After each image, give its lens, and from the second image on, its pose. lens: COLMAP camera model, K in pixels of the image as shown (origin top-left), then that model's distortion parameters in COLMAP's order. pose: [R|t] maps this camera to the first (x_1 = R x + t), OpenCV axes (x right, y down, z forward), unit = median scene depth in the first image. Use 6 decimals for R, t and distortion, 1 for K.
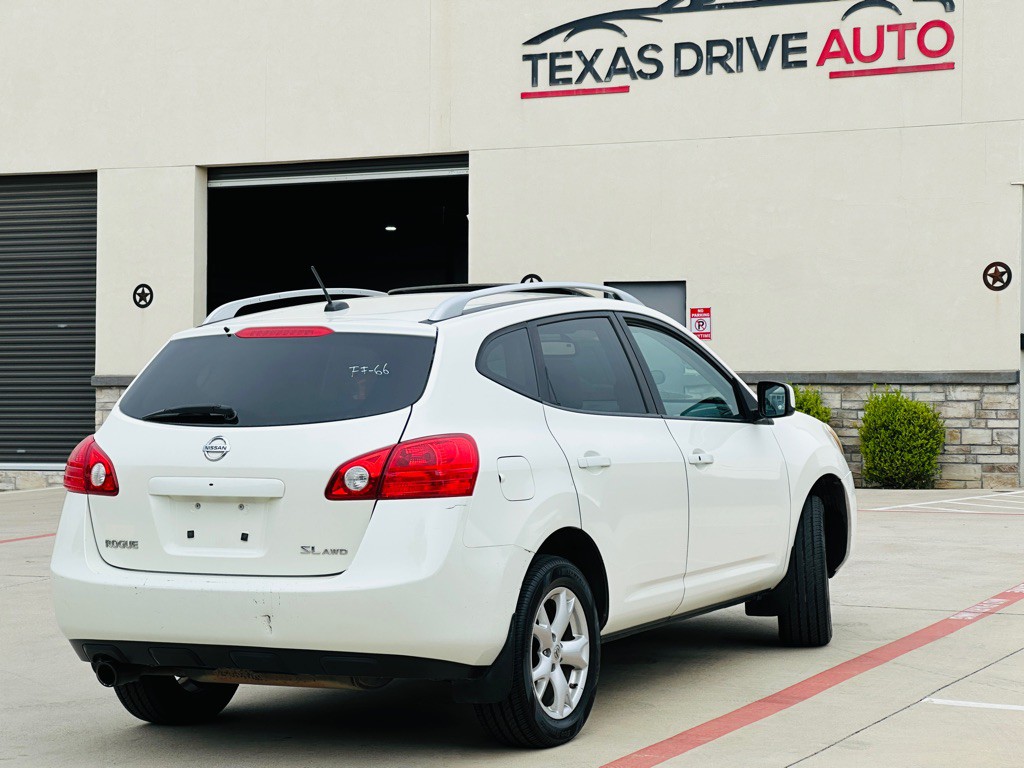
lens RADIAL K [[2409.3, 0, 512.0], [0, 2409.3, 384.0], [0, 0, 1]] dist [0.046642, 2.457990]
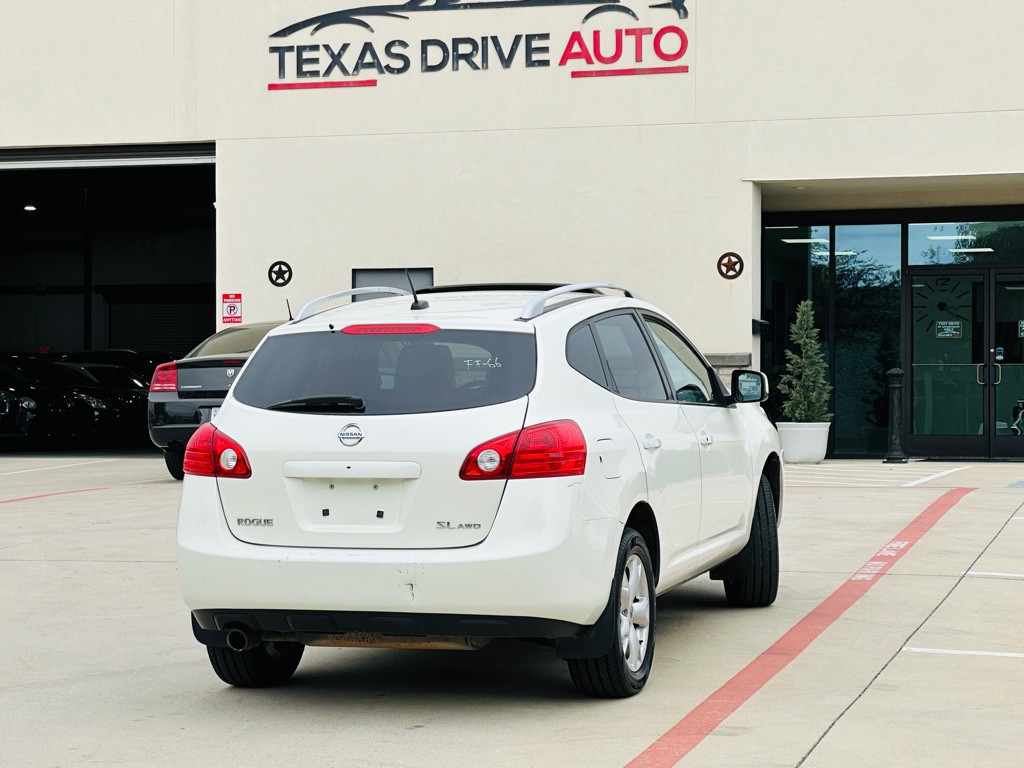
lens RADIAL K [[2409.3, 0, 512.0], [0, 2409.3, 384.0], [0, 0, 1]] dist [0.046642, 2.457990]
pose [[0.984259, -0.005357, 0.176648, -0.084241], [0.003784, 0.999950, 0.009242, -0.002276], [-0.176689, -0.008428, 0.984231, -0.035643]]
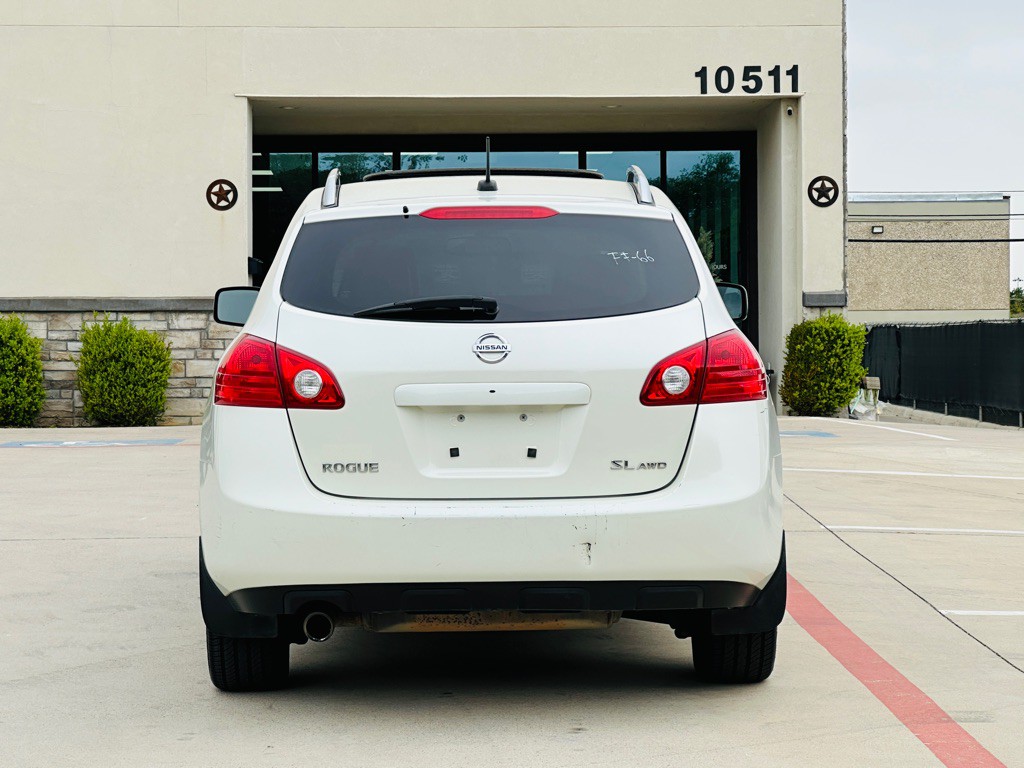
lens RADIAL K [[2621.0, 0, 512.0], [0, 2621.0, 384.0], [0, 0, 1]] dist [0.003346, 3.921530]
pose [[0.873525, -0.014669, 0.486559, -0.191653], [0.004768, 0.999756, 0.021581, 0.006678], [-0.486757, -0.016531, 0.873381, 0.069518]]
